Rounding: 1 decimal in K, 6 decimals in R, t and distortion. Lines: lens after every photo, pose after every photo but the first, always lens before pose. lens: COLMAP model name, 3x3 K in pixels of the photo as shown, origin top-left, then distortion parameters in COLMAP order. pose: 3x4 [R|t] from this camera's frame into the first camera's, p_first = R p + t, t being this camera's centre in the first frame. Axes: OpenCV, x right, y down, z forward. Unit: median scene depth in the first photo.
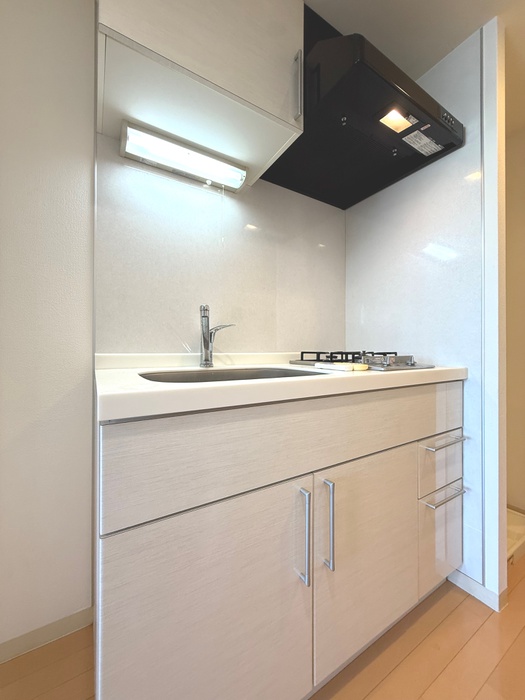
lens RADIAL K [[276.9, 0, 263.5], [0, 276.9, 347.6], [0, 0, 1]] dist [-0.002229, -0.000555]
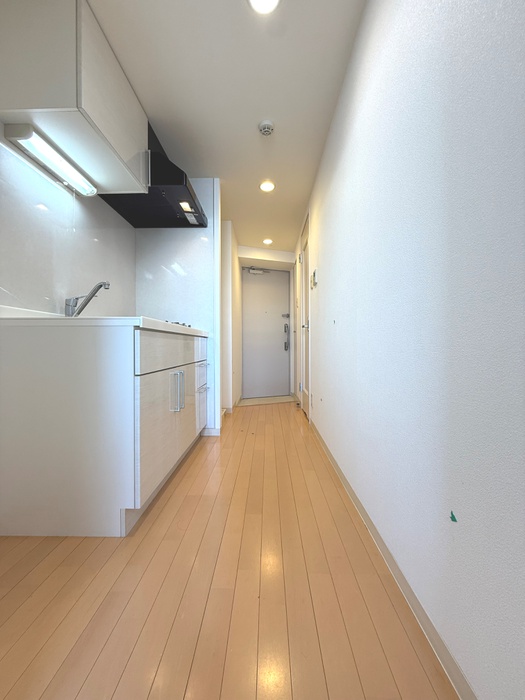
lens RADIAL K [[276.9, 0, 261.9], [0, 276.9, 348.0], [0, 0, 1]] dist [-0.002229, -0.000555]
pose [[0.544134, -0.008054, 0.838960, -0.856448], [-0.002573, 0.999933, 0.011268, 0.173736], [-0.838994, -0.008290, 0.544077, -0.534353]]
